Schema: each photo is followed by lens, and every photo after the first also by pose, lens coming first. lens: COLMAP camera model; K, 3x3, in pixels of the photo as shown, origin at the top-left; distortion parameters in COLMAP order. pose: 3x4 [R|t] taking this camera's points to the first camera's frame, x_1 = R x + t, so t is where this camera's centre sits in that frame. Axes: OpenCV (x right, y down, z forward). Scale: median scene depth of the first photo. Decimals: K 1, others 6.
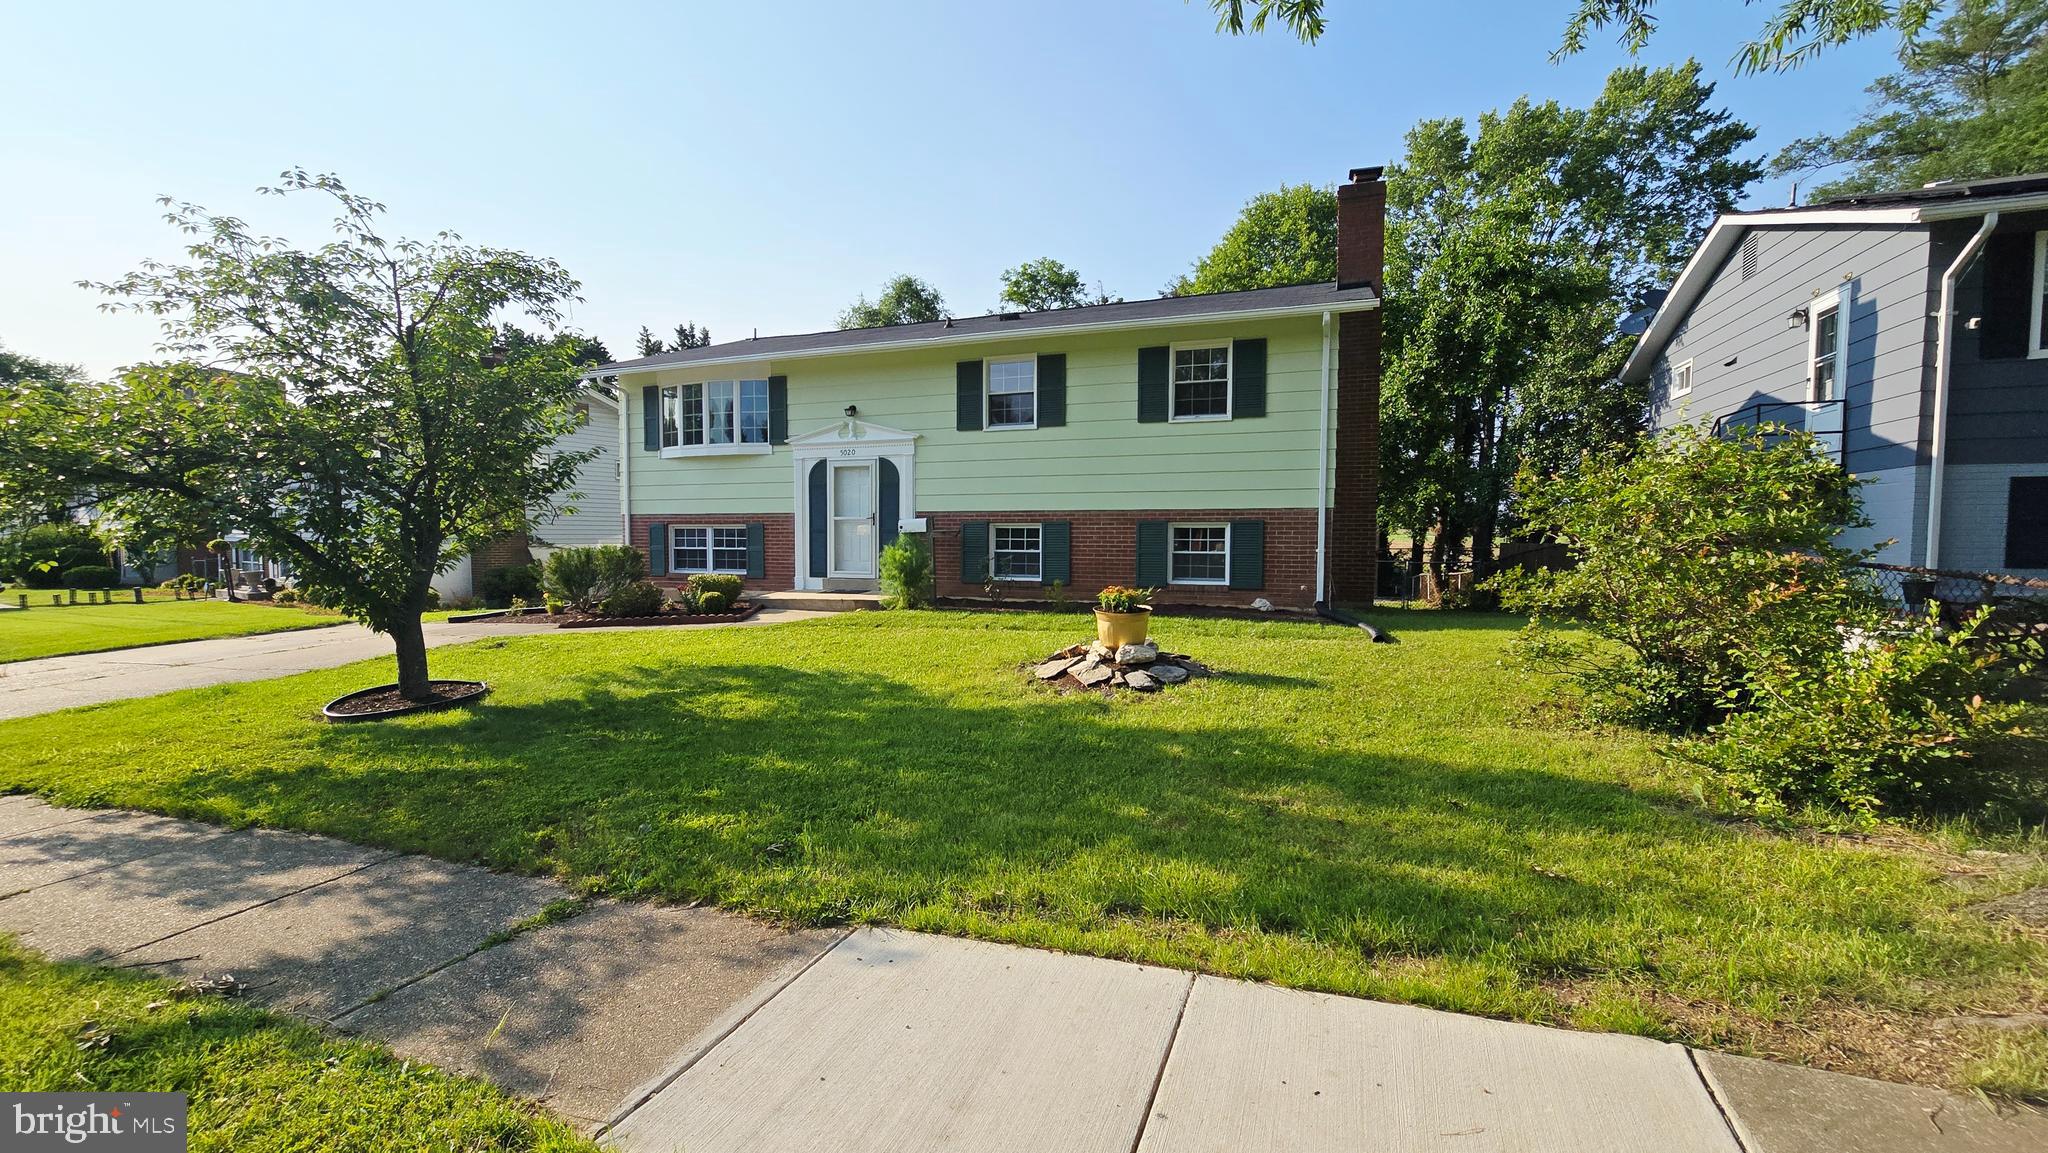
lens RADIAL K [[836.1, 0, 1013.5], [0, 836.1, 583.5], [0, 0, 1]] dist [0.000778, -0.000764]
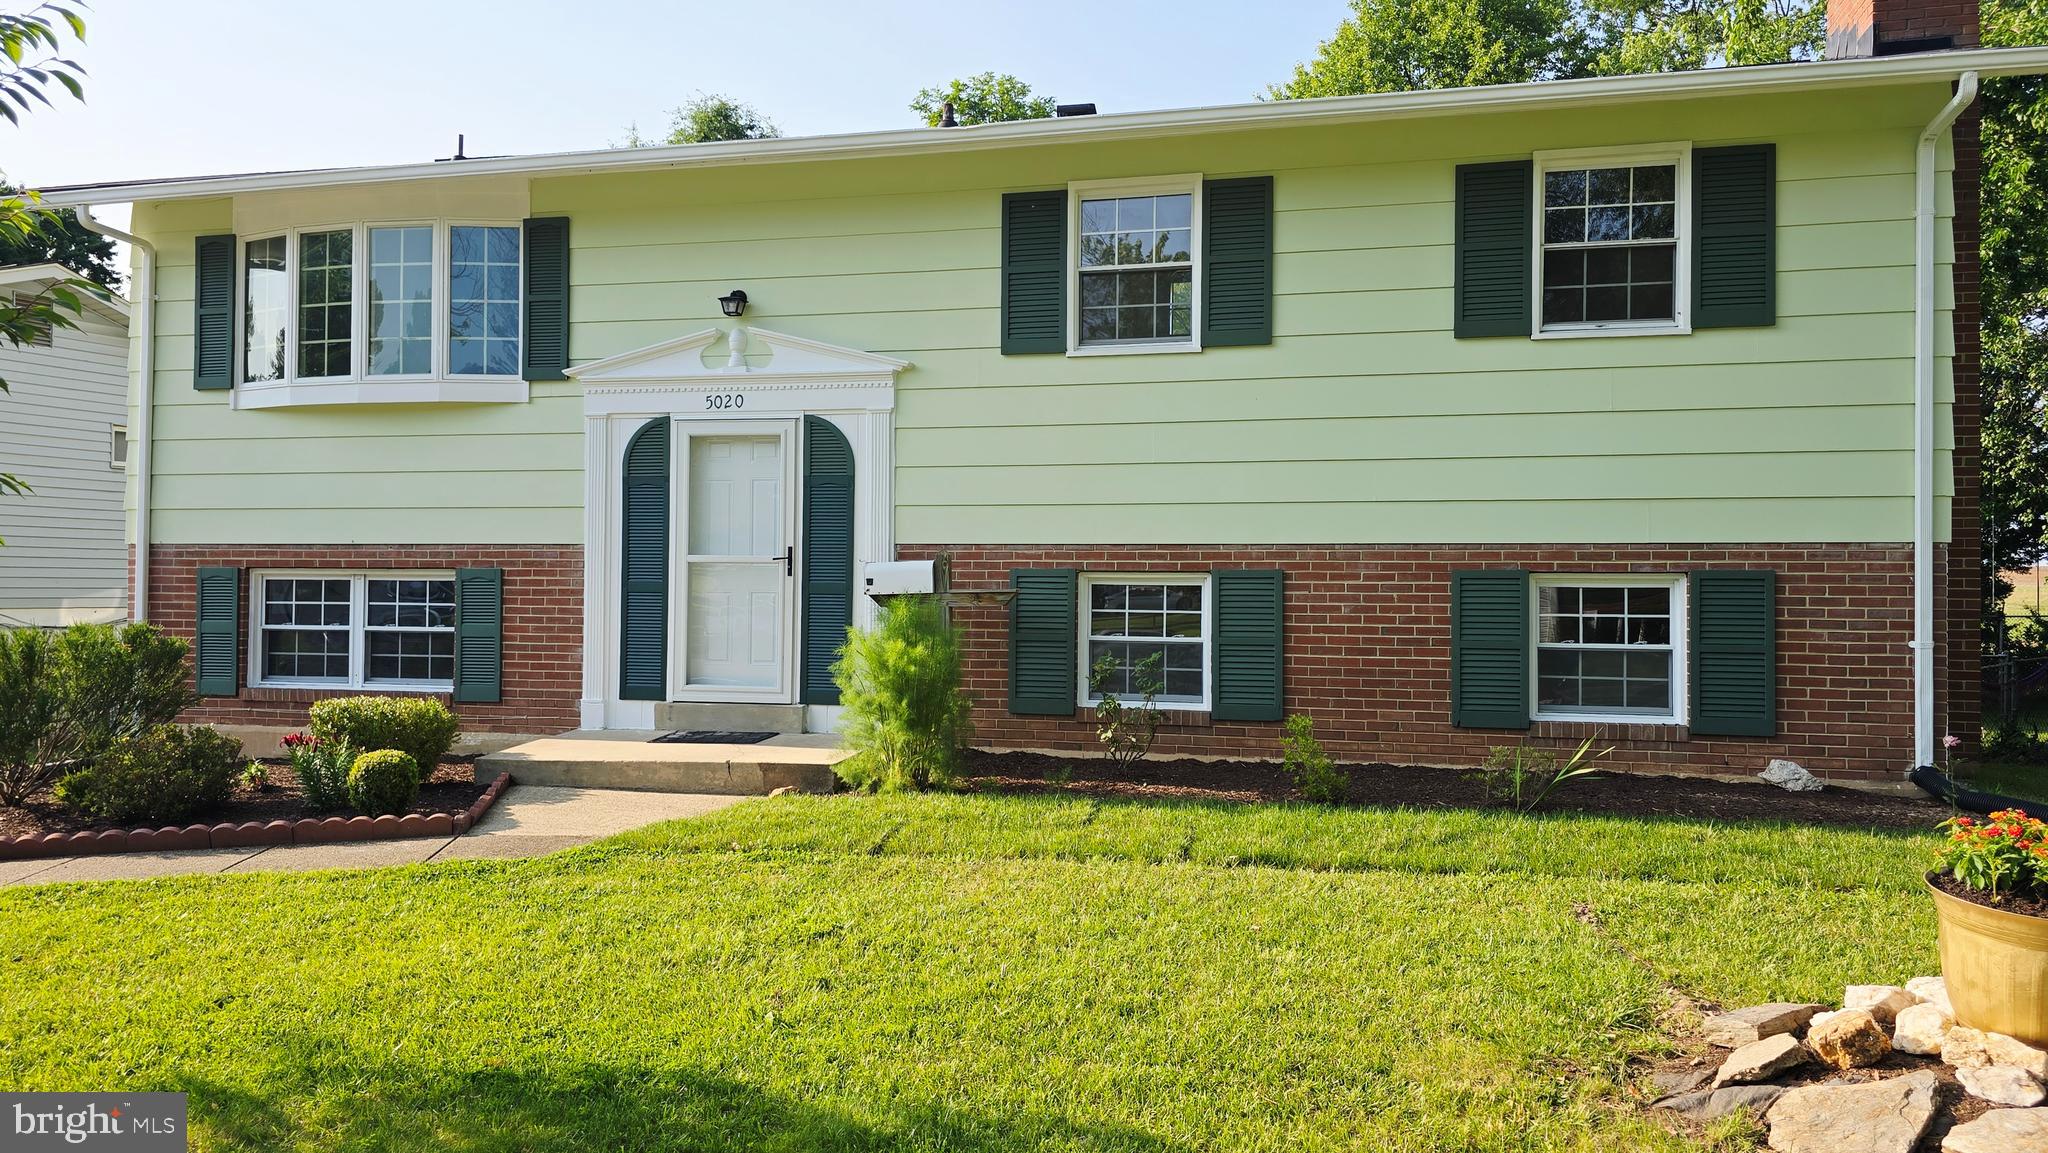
lens RADIAL K [[1429.2, 0, 1027.8], [0, 1429.2, 564.7], [0, 0, 1]] dist [0.079052, -0.093539]
pose [[0.992098, 0.006864, 0.125277, -0.141887], [0.002198, 0.997398, -0.072052, -0.023731], [-0.125445, 0.071758, 0.989502, 0.285375]]
